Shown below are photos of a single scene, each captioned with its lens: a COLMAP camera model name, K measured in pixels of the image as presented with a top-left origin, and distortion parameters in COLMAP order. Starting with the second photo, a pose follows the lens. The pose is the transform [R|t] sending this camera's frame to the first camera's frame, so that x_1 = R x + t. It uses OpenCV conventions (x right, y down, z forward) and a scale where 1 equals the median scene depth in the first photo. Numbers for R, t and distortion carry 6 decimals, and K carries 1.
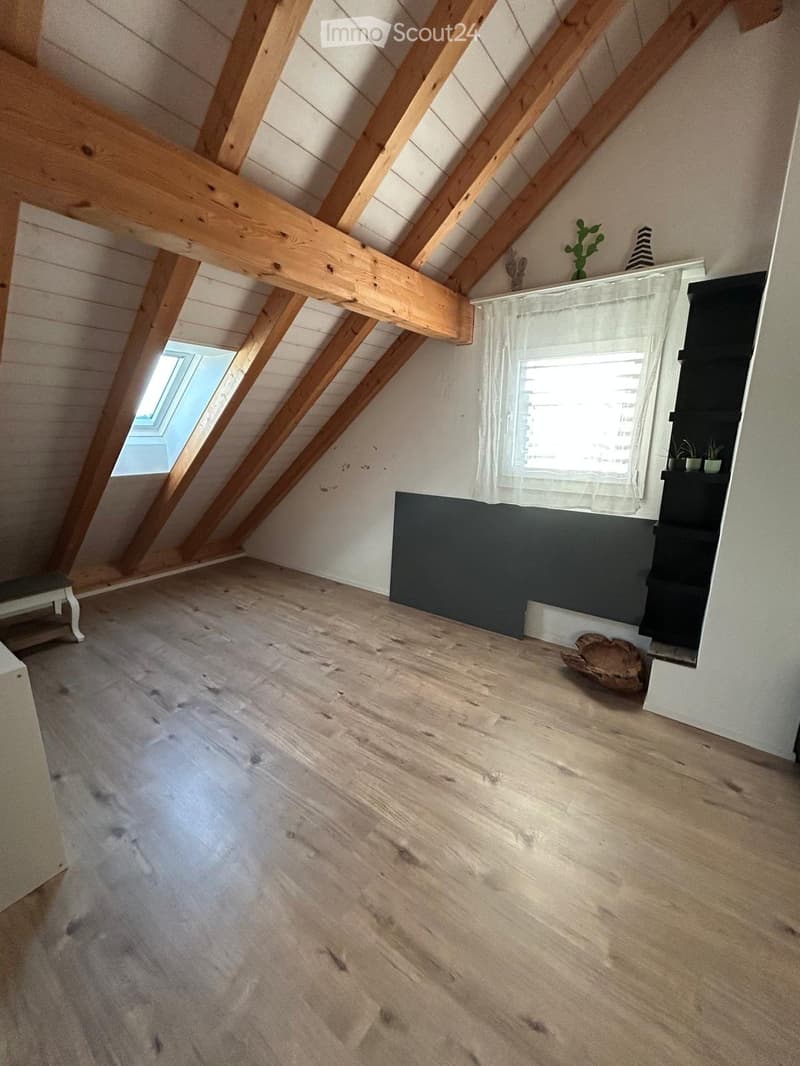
lens RADIAL K [[428.8, 0, 401.6], [0, 428.8, 532.1], [0, 0, 1]] dist [0.000313, -0.000058]
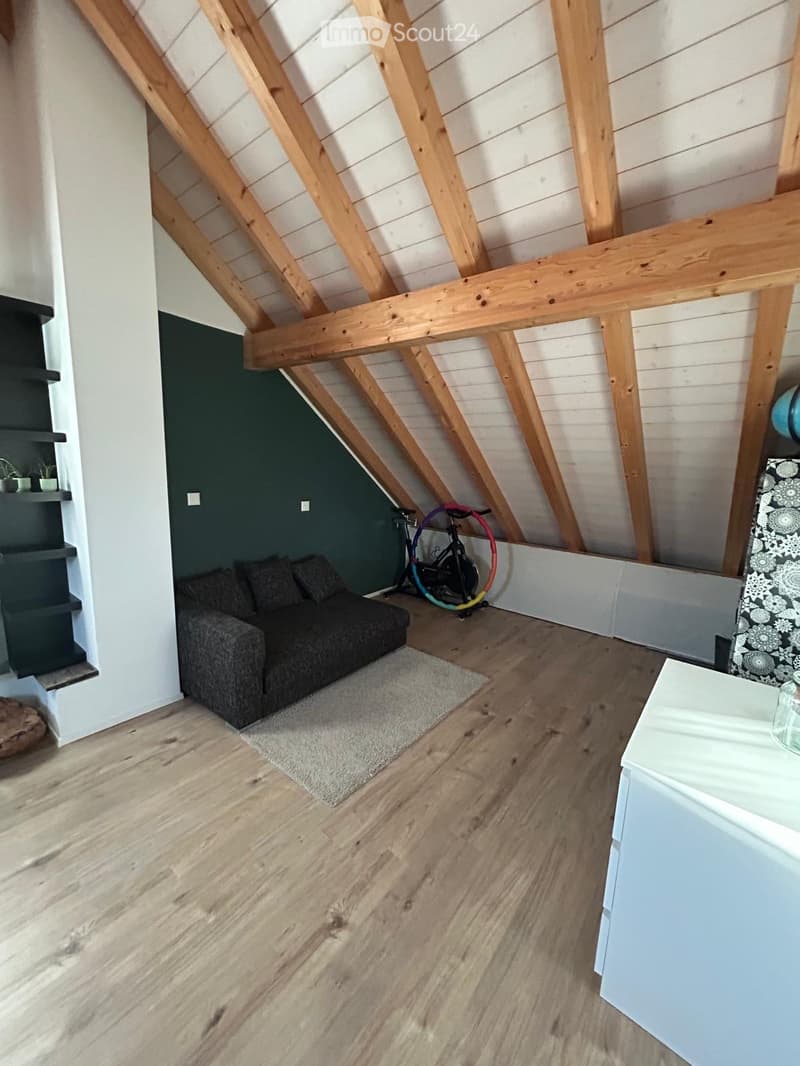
lens RADIAL K [[428.8, 0, 399.5], [0, 428.8, 532.0], [0, 0, 1]] dist [0.000313, -0.000058]
pose [[0.045774, -0.176170, 0.983295, -0.261145], [0.203713, 0.965288, 0.163461, -0.043125], [-0.977960, 0.192828, 0.080073, 0.131424]]
